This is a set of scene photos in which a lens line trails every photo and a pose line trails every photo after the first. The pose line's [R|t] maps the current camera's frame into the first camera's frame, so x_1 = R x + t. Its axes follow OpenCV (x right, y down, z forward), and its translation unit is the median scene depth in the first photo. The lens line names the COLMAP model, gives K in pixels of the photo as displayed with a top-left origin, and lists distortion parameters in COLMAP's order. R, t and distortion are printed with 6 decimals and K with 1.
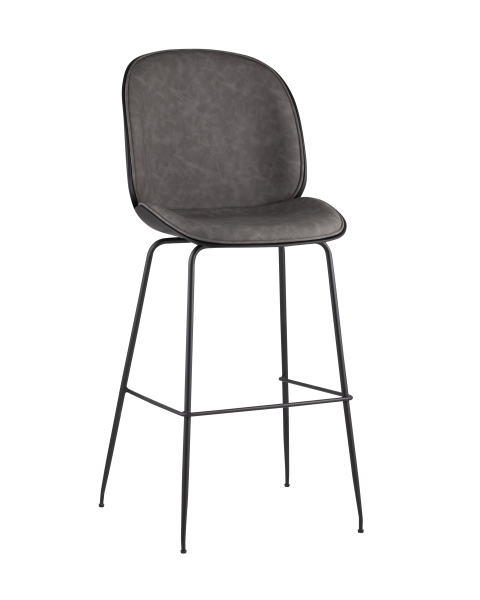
lens RADIAL K [[1943.8, 0, 241.2], [0, 1943.8, 298.8], [0, 0, 1]] dist [0.180901, 0.000000]
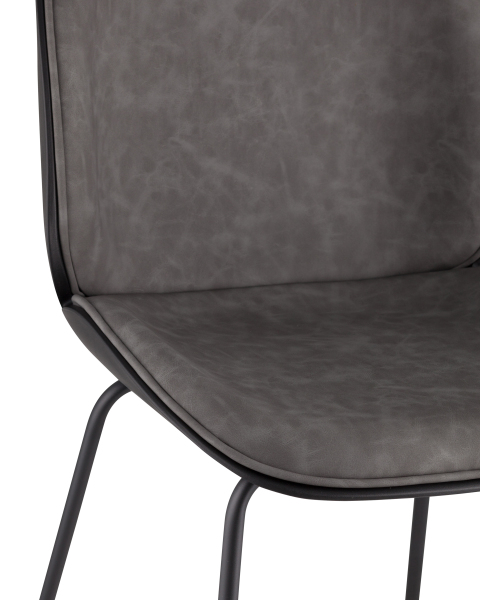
lens RADIAL K [[1943.8, 0, 240.3], [0, 1943.8, 301.4], [0, 0, 1]] dist [0.180901, 0.000000]
pose [[0.996394, 0.037723, 0.076002, -0.047889], [-0.048529, 0.988127, 0.145774, -0.097374], [-0.069600, -0.148937, 0.986394, 0.629909]]
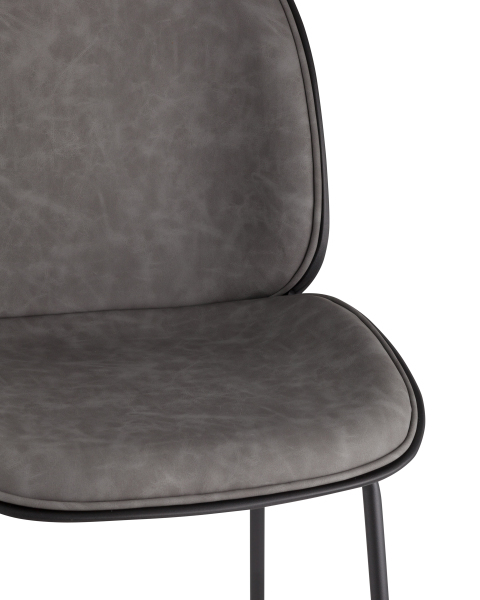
lens RADIAL K [[1943.8, 0, 239.5], [0, 1943.8, 300.0], [0, 0, 1]] dist [0.180901, 0.000000]
pose [[0.998654, 0.043571, -0.028123, 0.027695], [-0.038959, 0.988268, 0.147674, -0.107497], [0.034227, -0.146380, 0.988636, 0.613901]]
